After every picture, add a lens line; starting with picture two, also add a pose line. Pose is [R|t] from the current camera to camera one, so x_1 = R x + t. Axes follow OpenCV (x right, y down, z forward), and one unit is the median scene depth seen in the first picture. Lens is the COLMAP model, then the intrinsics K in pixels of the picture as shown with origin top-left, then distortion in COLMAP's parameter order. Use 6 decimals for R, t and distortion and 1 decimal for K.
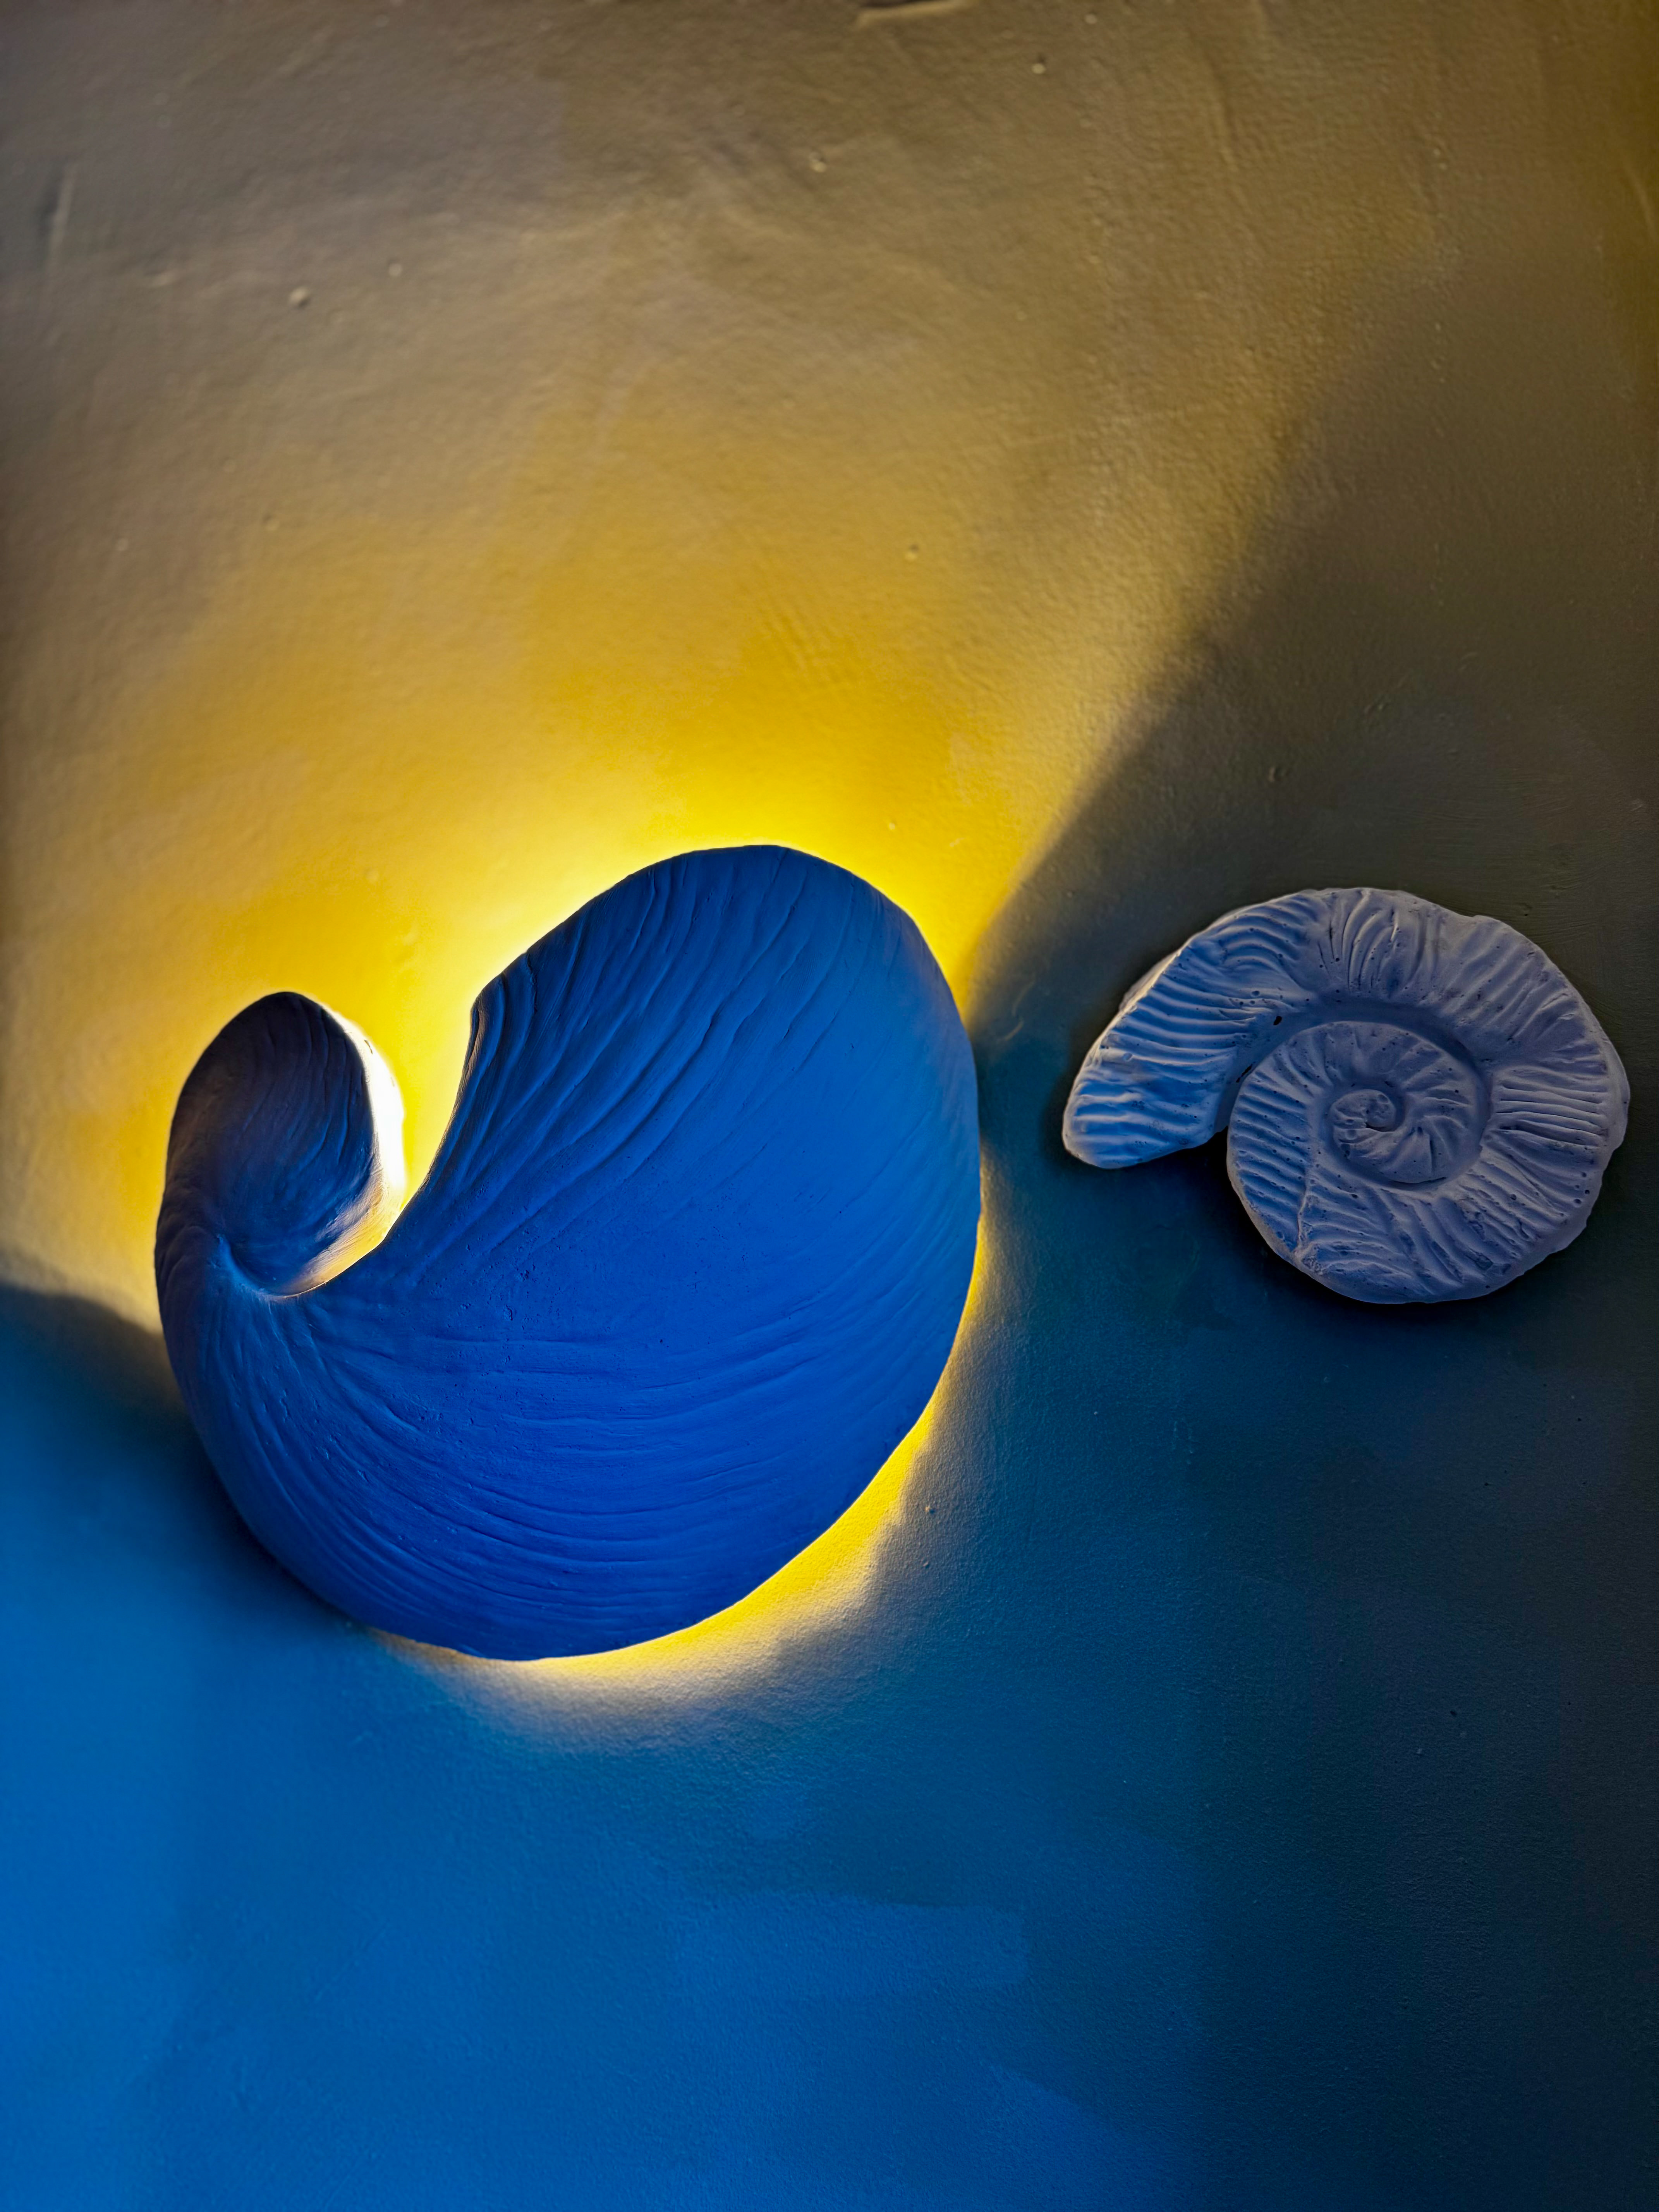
lens RADIAL K [[1582.4, 0, 811.6], [0, 1582.4, 1106.3], [0, 0, 1]] dist [0.061707, -0.064697]
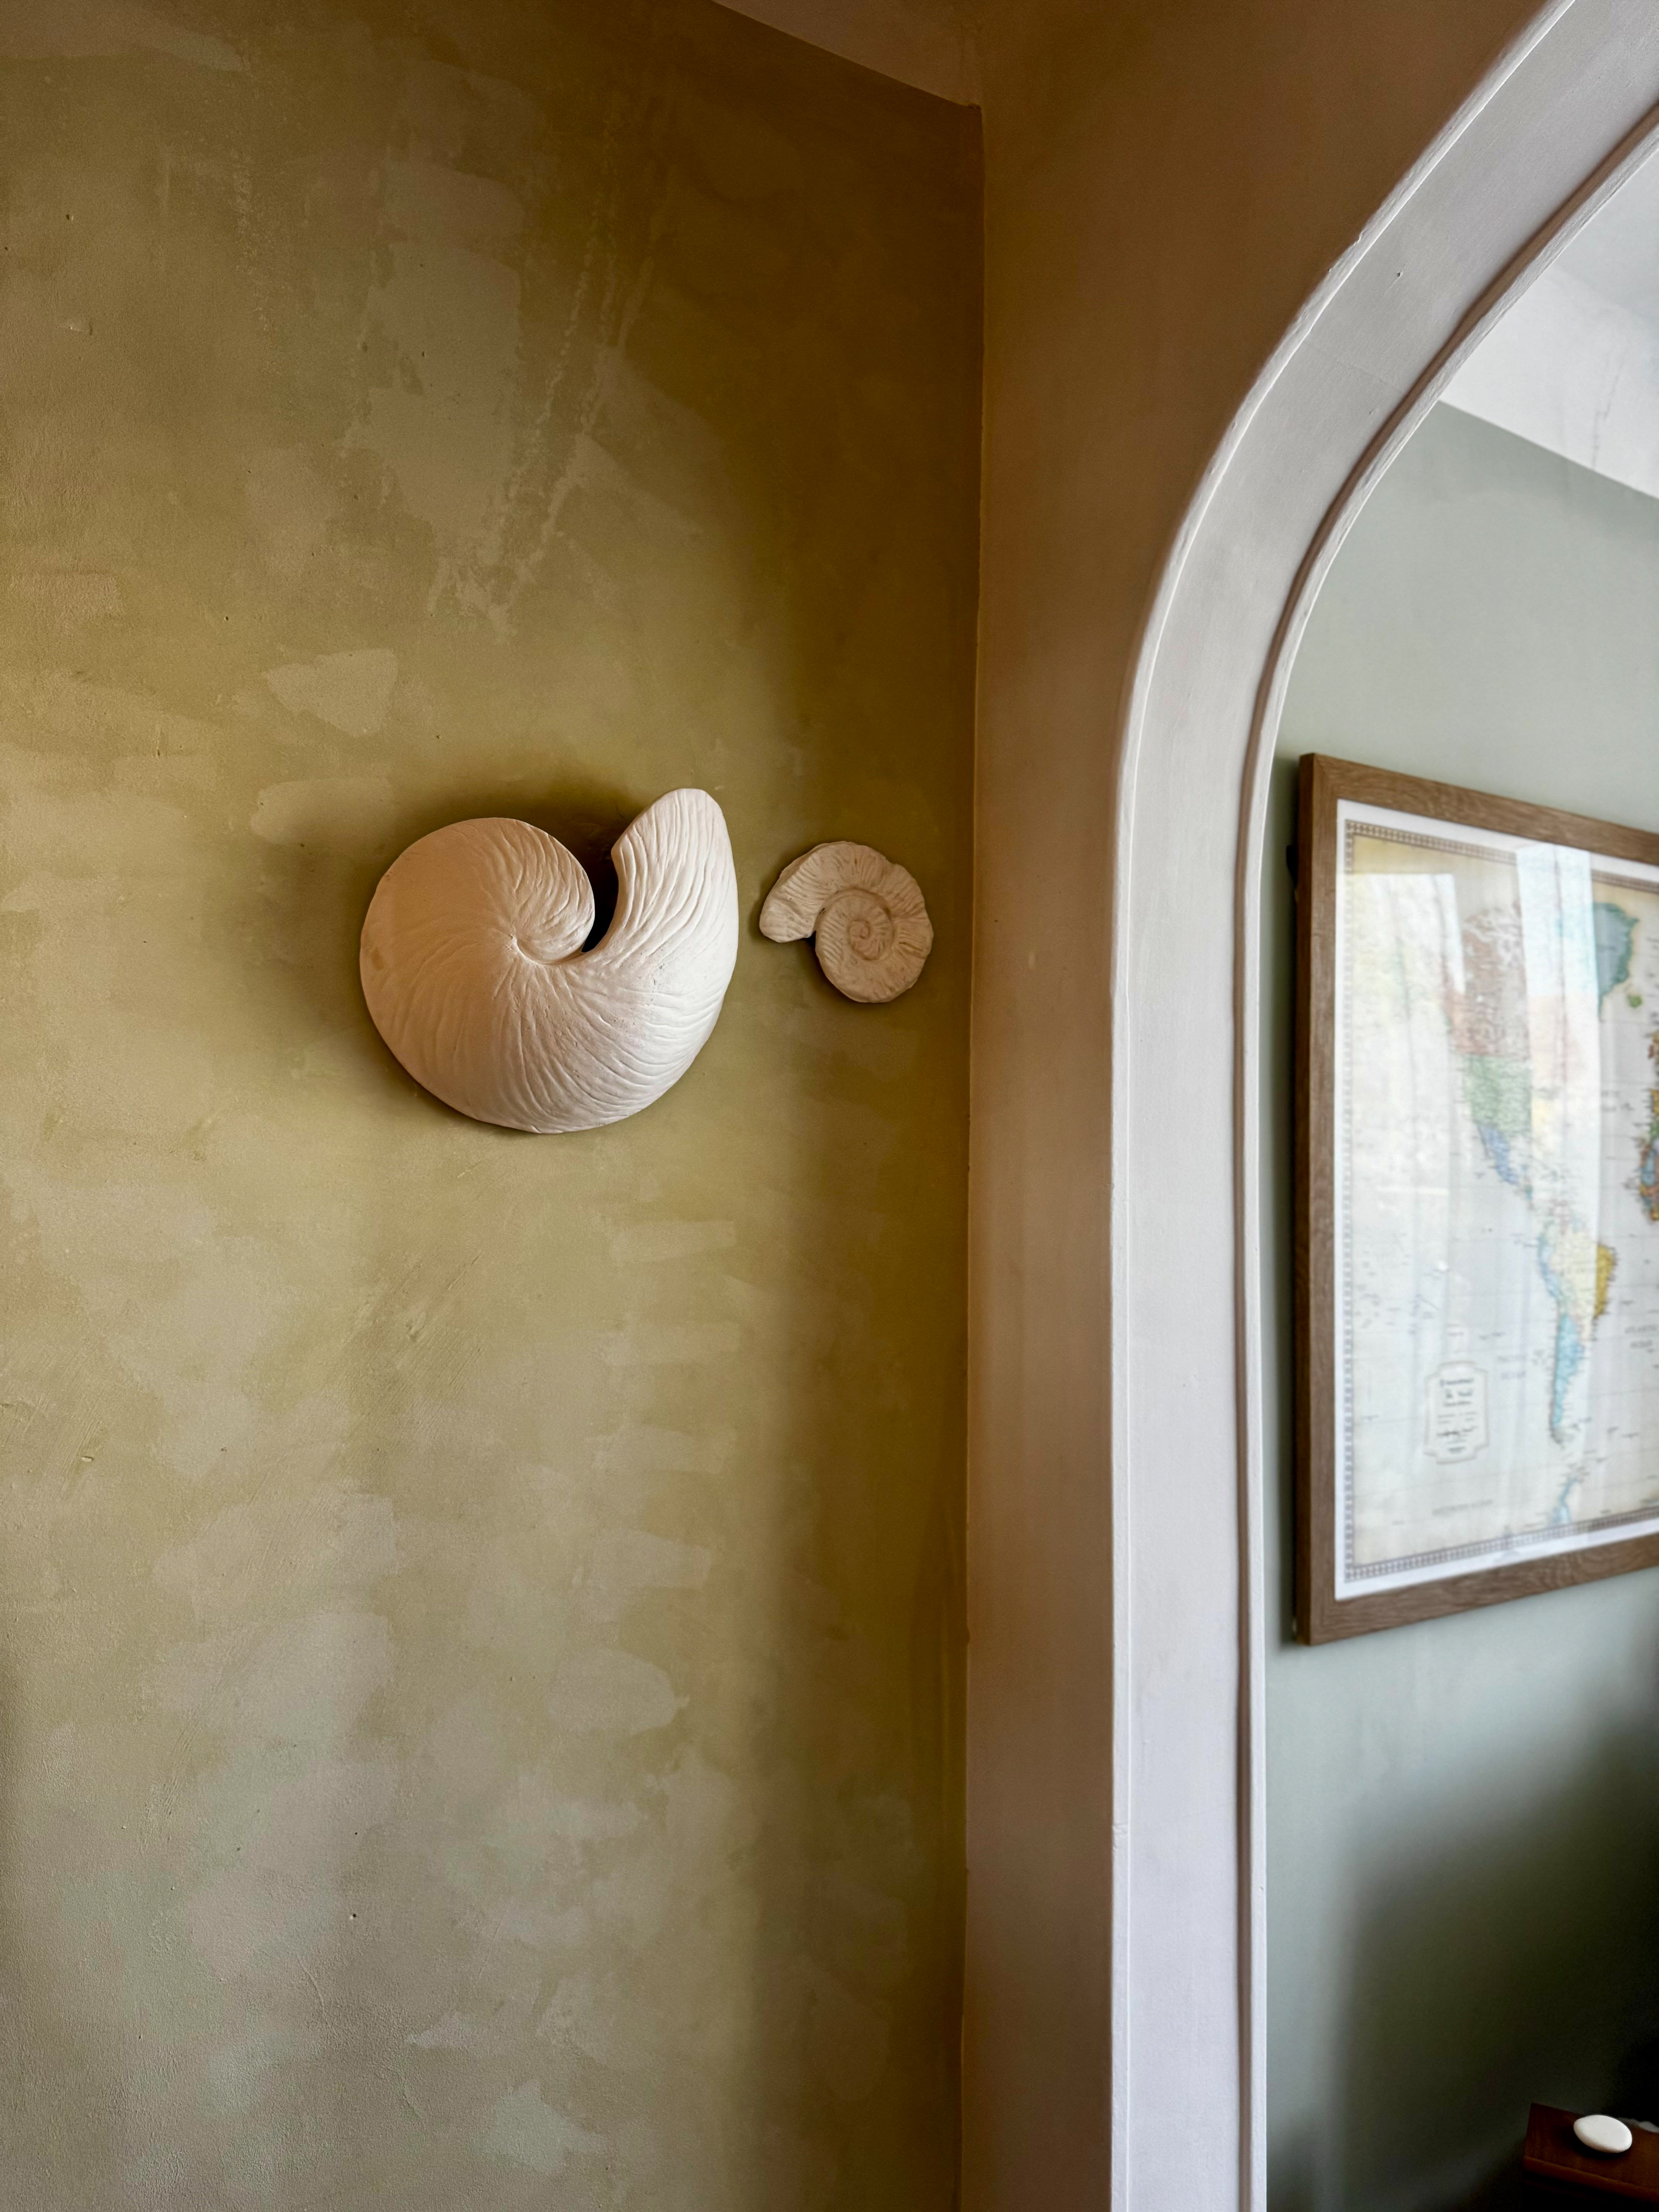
lens RADIAL K [[1582.4, 0, 824.6], [0, 1582.4, 1110.4], [0, 0, 1]] dist [0.061707, -0.064697]
pose [[0.682413, 0.018421, 0.730735, -1.636085], [-0.142658, 0.983815, 0.108424, 0.019875], [-0.716911, -0.178235, 0.673996, -0.810330]]
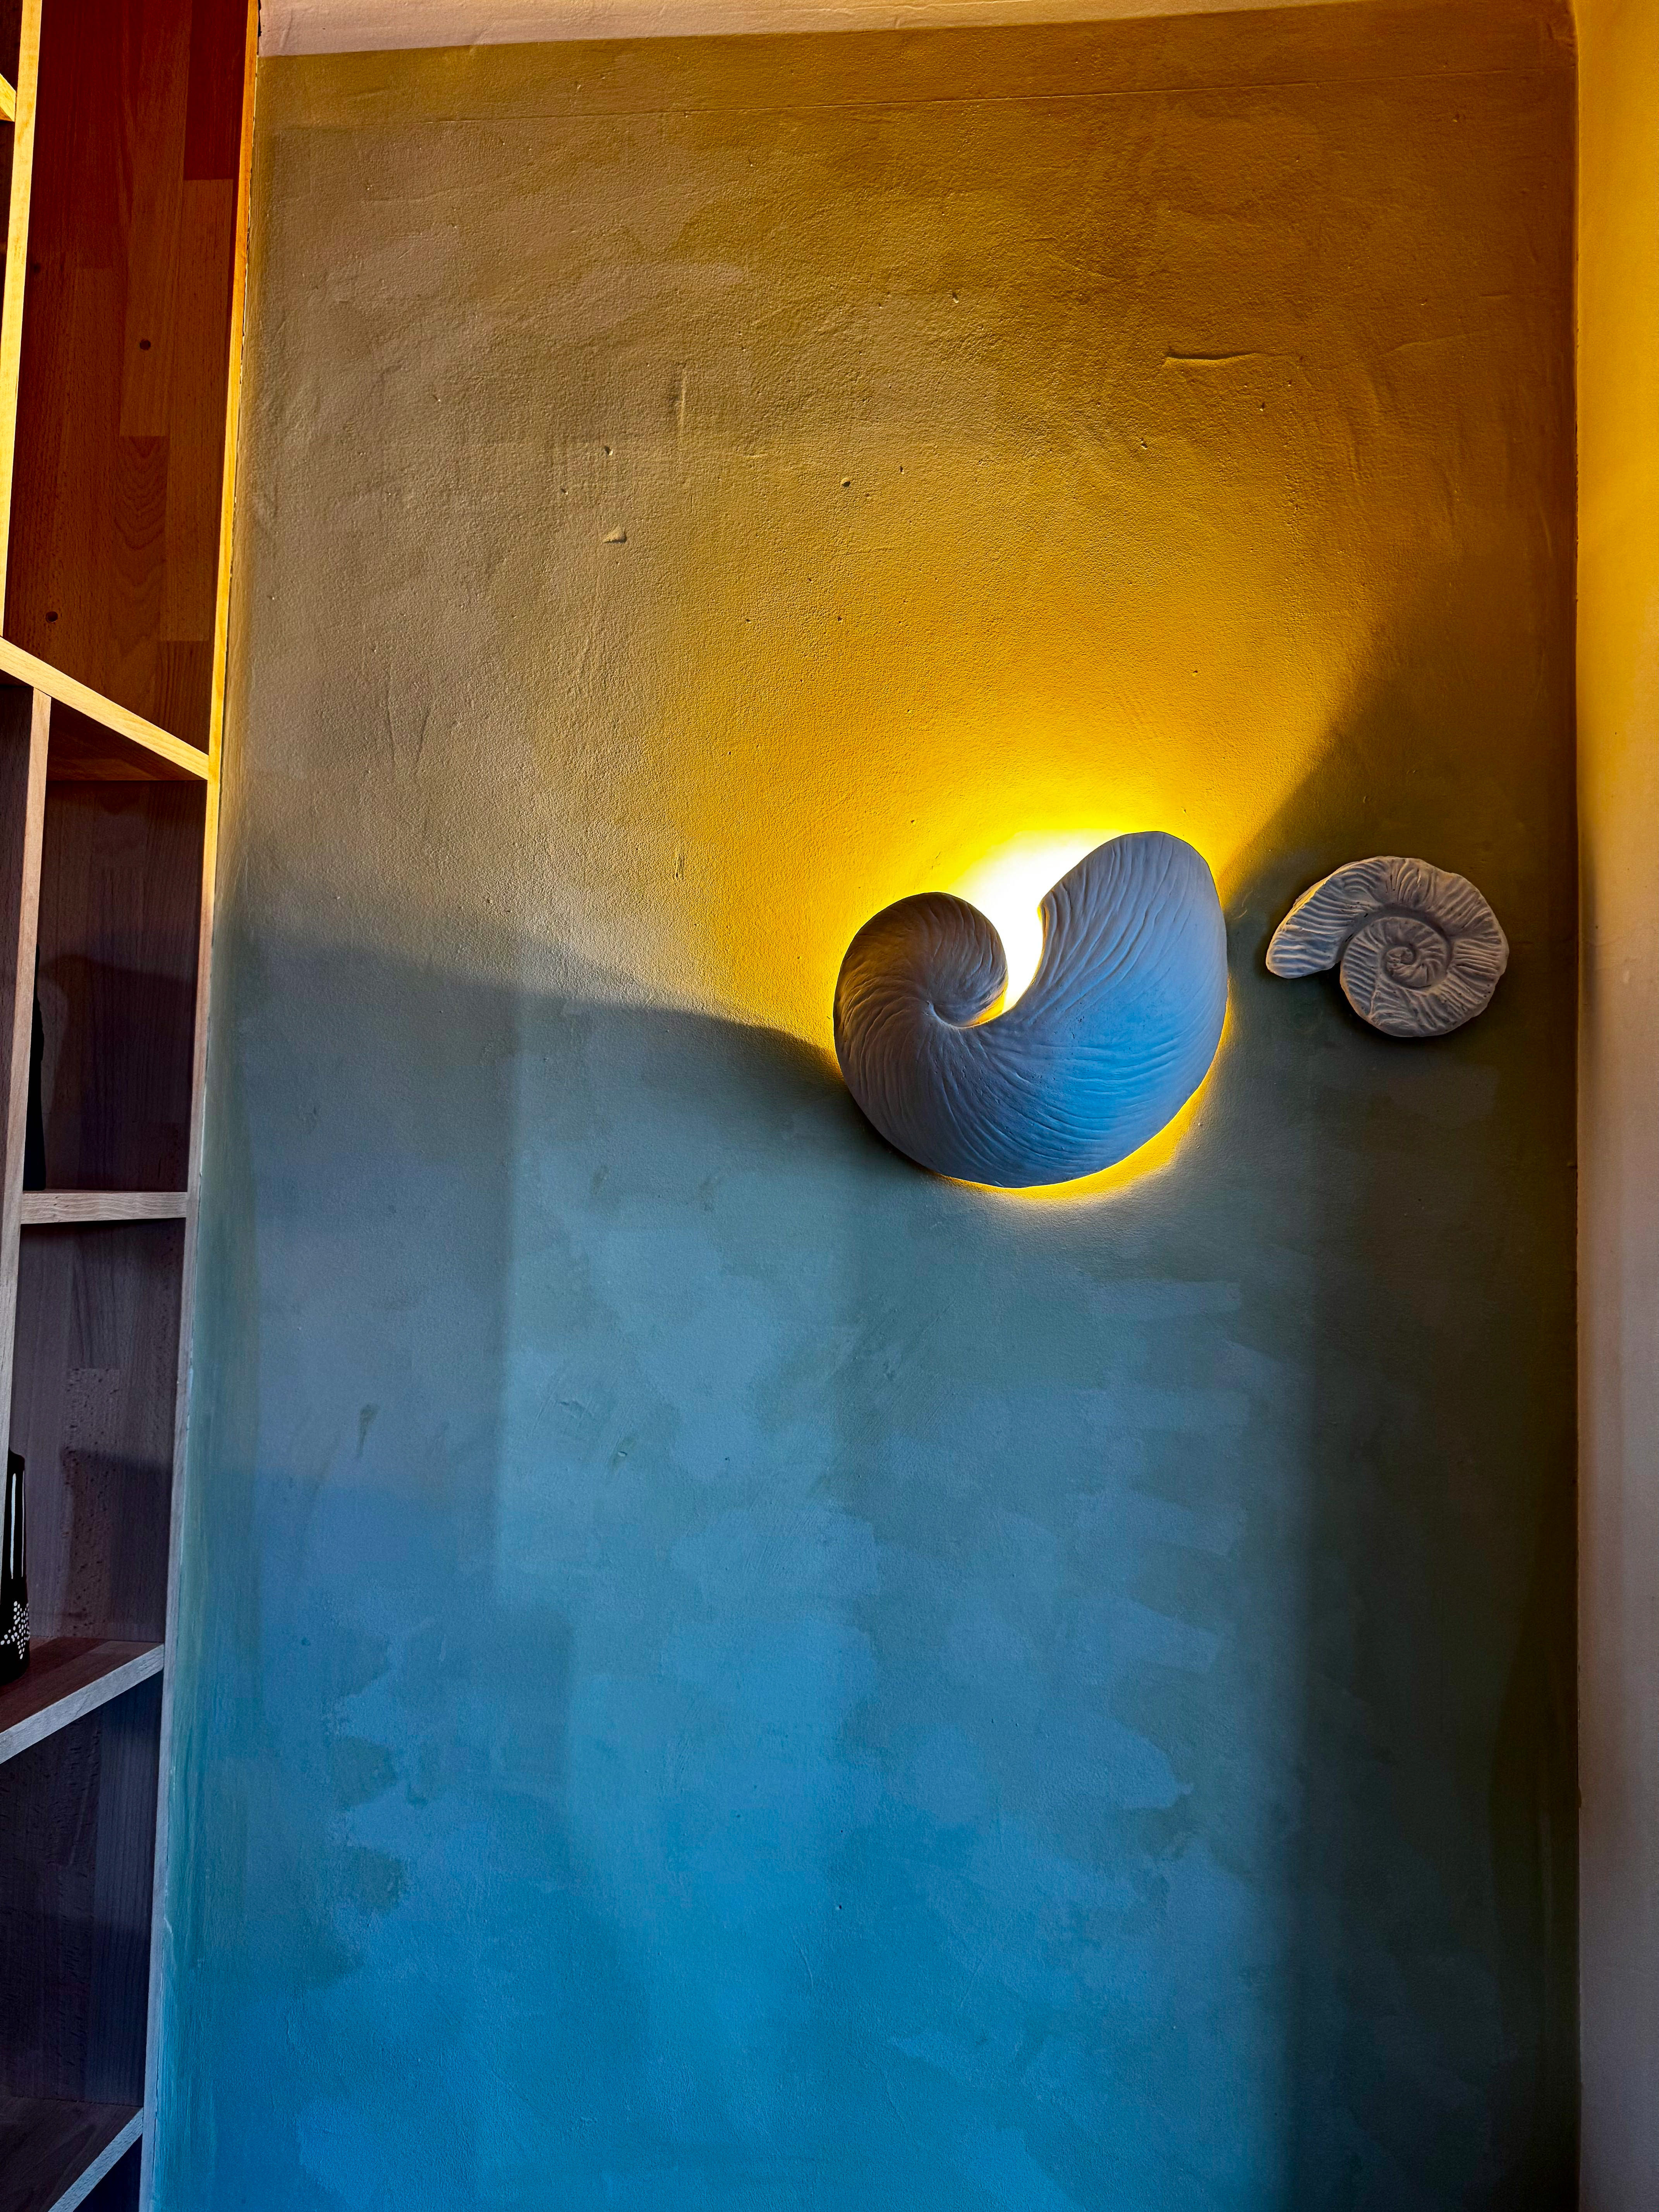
lens RADIAL K [[1582.4, 0, 824.9], [0, 1582.4, 1108.3], [0, 0, 1]] dist [0.061707, -0.064697]
pose [[0.990930, 0.008776, 0.134095, -0.808851], [-0.029258, 0.988016, 0.151550, -0.106662], [-0.131158, -0.154099, 0.979312, -1.229491]]
